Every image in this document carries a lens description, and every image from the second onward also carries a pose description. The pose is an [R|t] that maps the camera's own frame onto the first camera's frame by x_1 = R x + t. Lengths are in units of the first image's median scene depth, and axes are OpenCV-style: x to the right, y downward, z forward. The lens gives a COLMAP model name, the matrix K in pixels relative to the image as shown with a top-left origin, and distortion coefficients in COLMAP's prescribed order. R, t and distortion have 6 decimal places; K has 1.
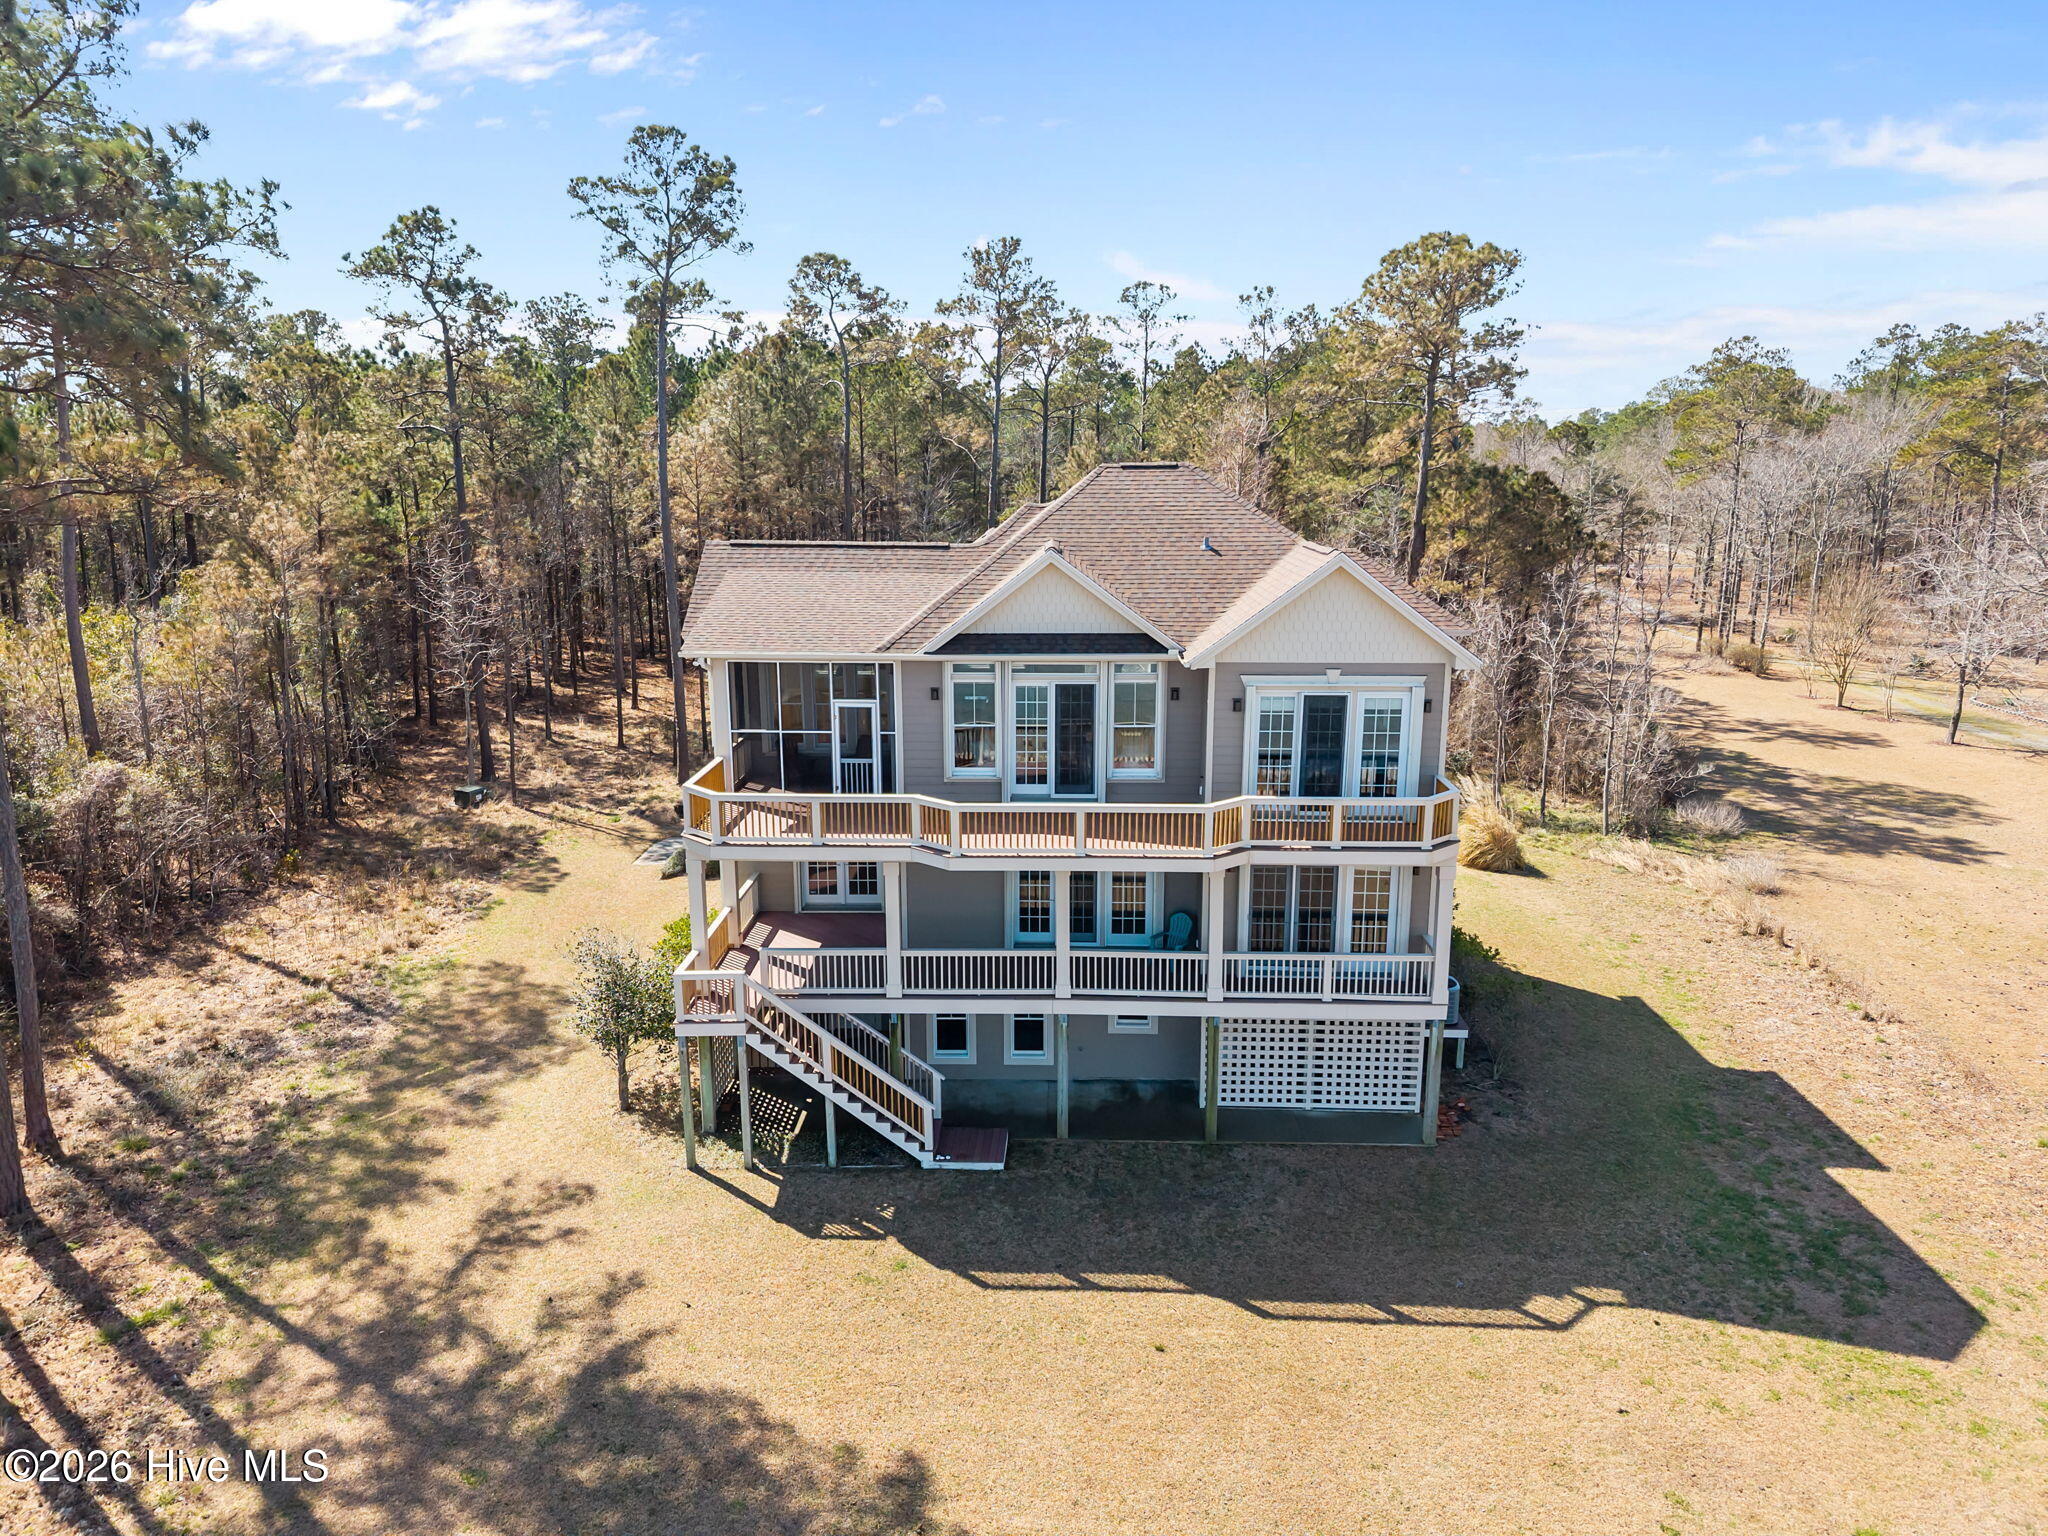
lens RADIAL K [[1373.7, 0, 1024.0], [0, 1373.7, 768.0], [0, 0, 1]] dist [0.014899, -0.002120]
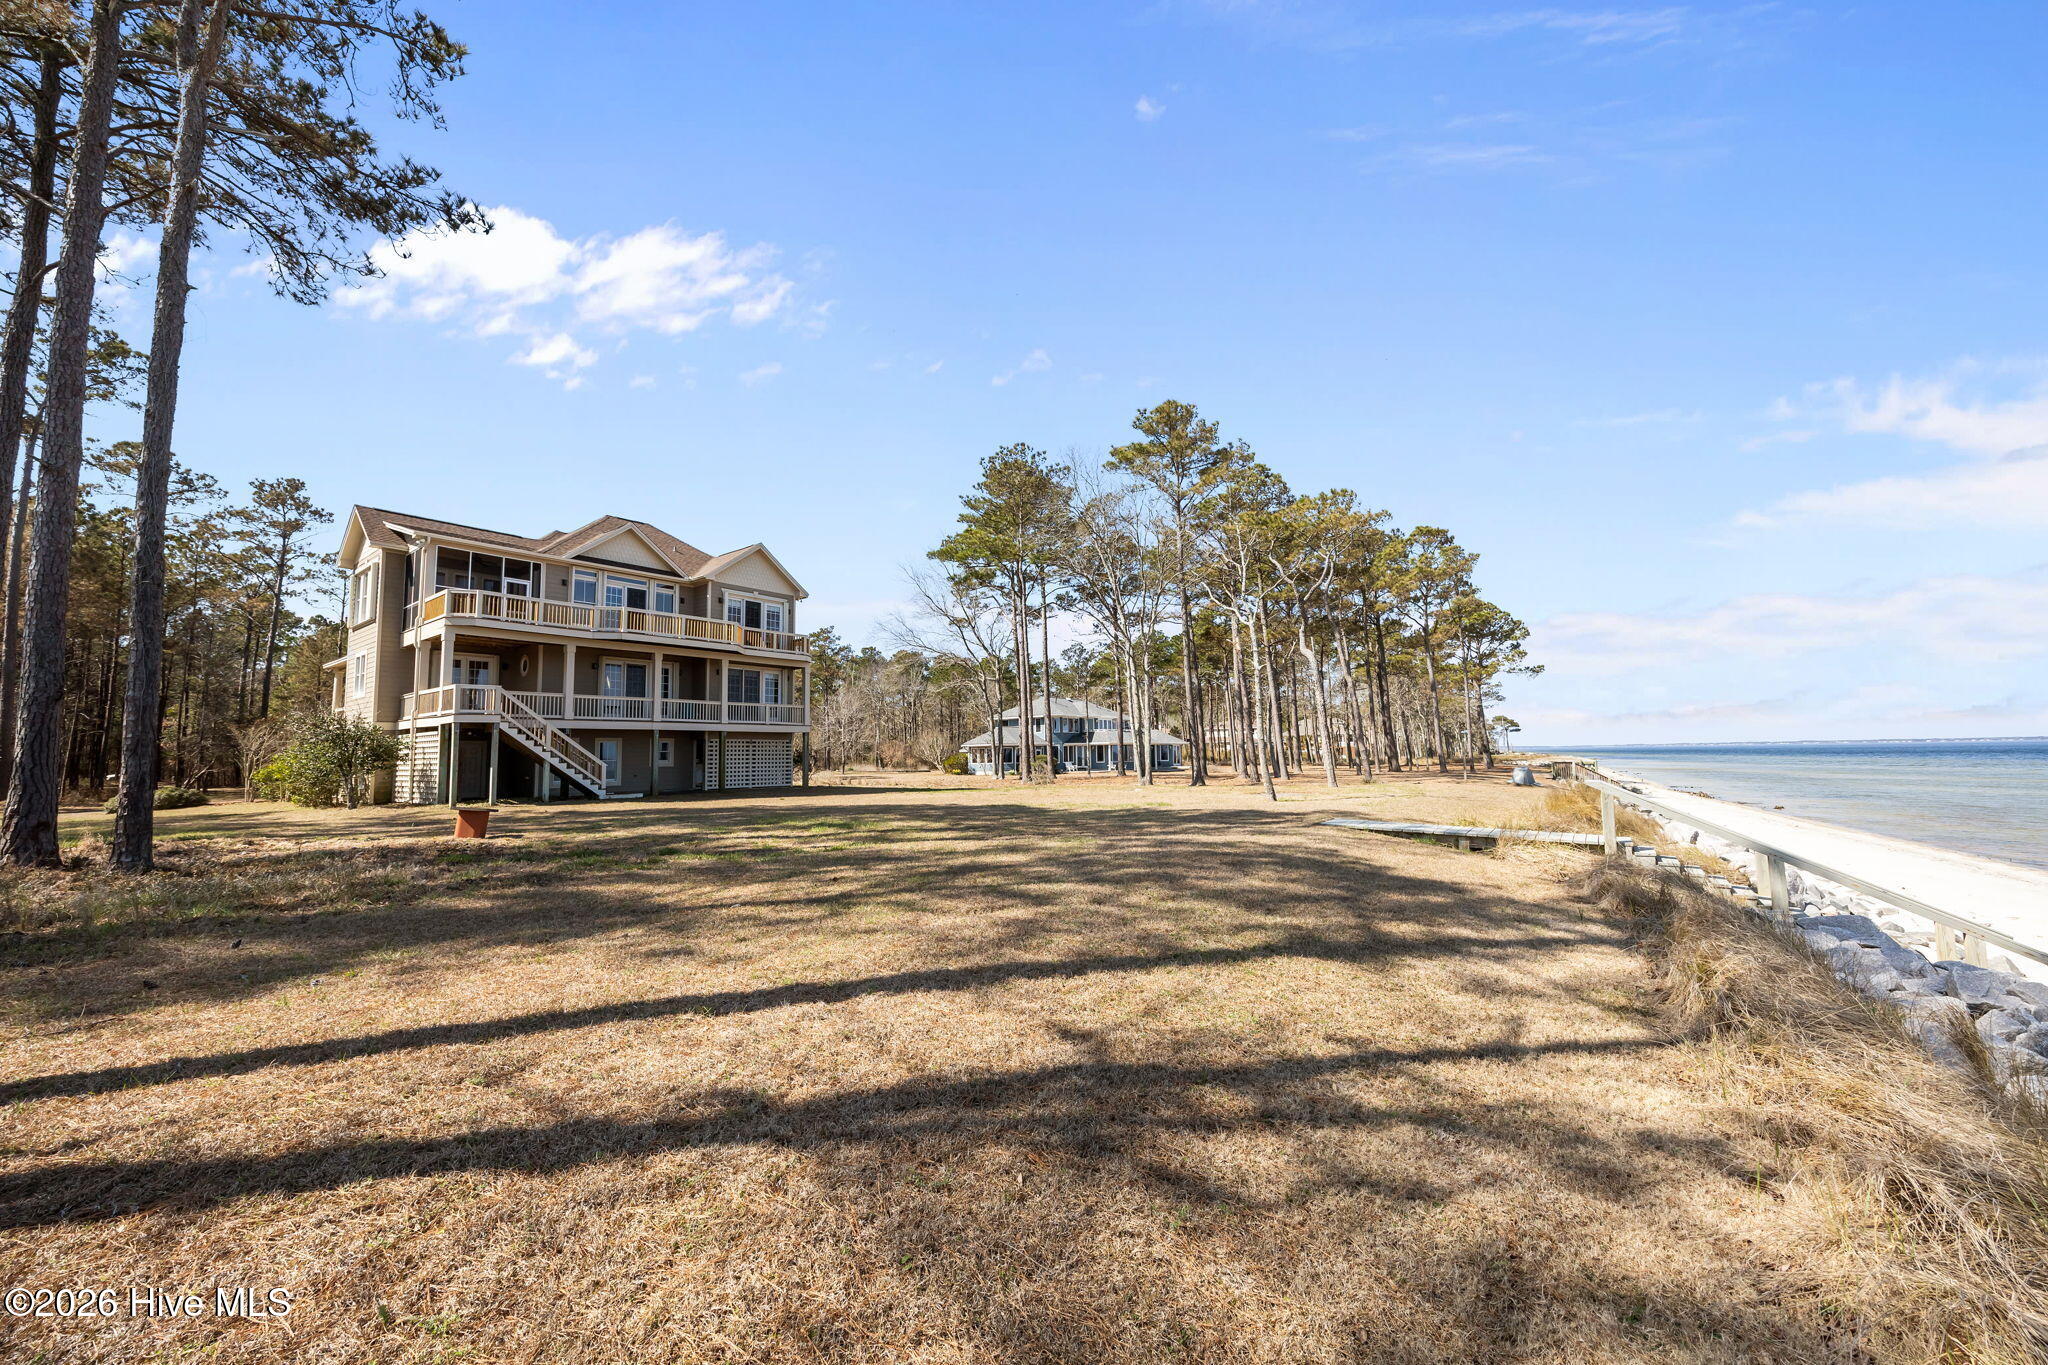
lens RADIAL K [[777.1, 0, 1034.9], [0, 777.1, 689.3], [0, 0, 1]] dist [-0.000750, -0.000062]
pose [[0.583268, 0.062388, 0.809880, -0.571281], [0.195704, 0.956882, -0.214657, 0.468874], [-0.788352, 0.283699, 0.545909, -0.096092]]
